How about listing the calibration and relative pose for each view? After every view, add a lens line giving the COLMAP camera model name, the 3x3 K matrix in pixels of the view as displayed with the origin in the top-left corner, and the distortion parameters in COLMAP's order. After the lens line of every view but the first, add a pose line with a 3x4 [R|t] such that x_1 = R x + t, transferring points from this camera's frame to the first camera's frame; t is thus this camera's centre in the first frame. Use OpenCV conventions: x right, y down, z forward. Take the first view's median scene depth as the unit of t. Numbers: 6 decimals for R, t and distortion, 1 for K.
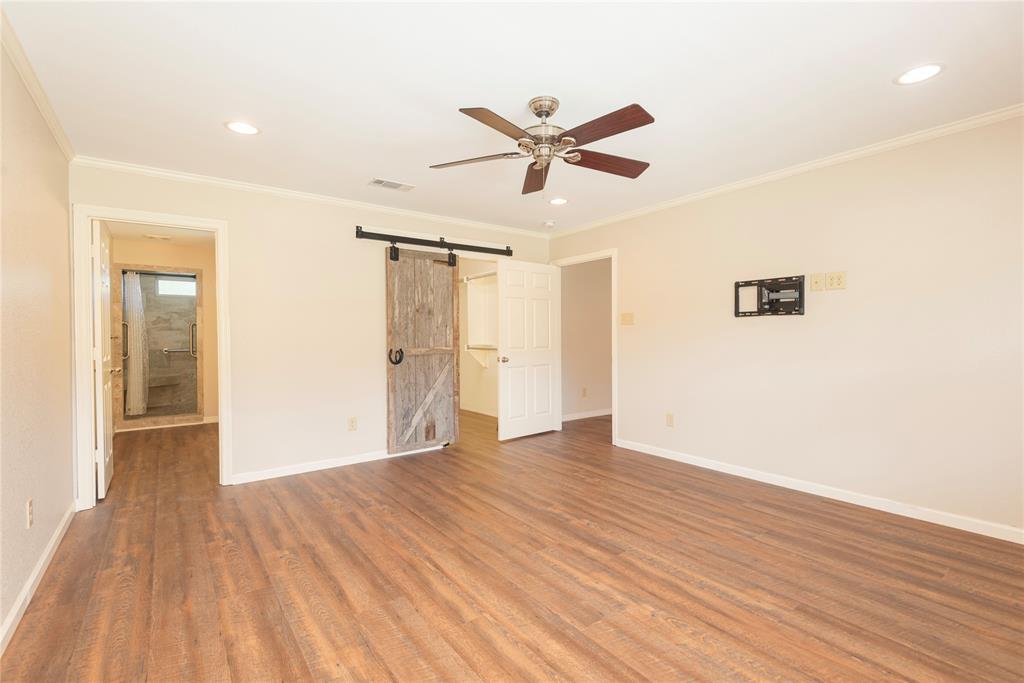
lens RADIAL K [[459.0, 0, 513.4], [0, 459.0, 340.1], [0, 0, 1]] dist [0.024613, -0.015292]
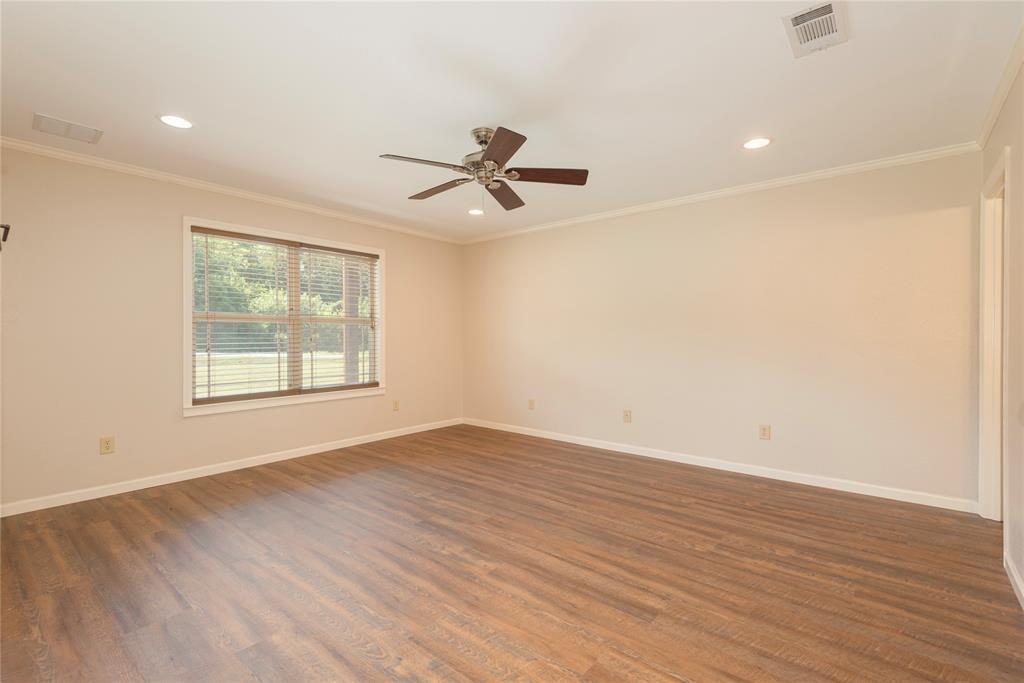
lens RADIAL K [[459.0, 0, 510.5], [0, 459.0, 339.1], [0, 0, 1]] dist [0.024613, -0.015292]
pose [[-0.973092, 0.007599, -0.230292, 0.239653], [0.004451, 0.999889, 0.014184, -0.010132], [0.230374, 0.012777, -0.973018, 1.899353]]
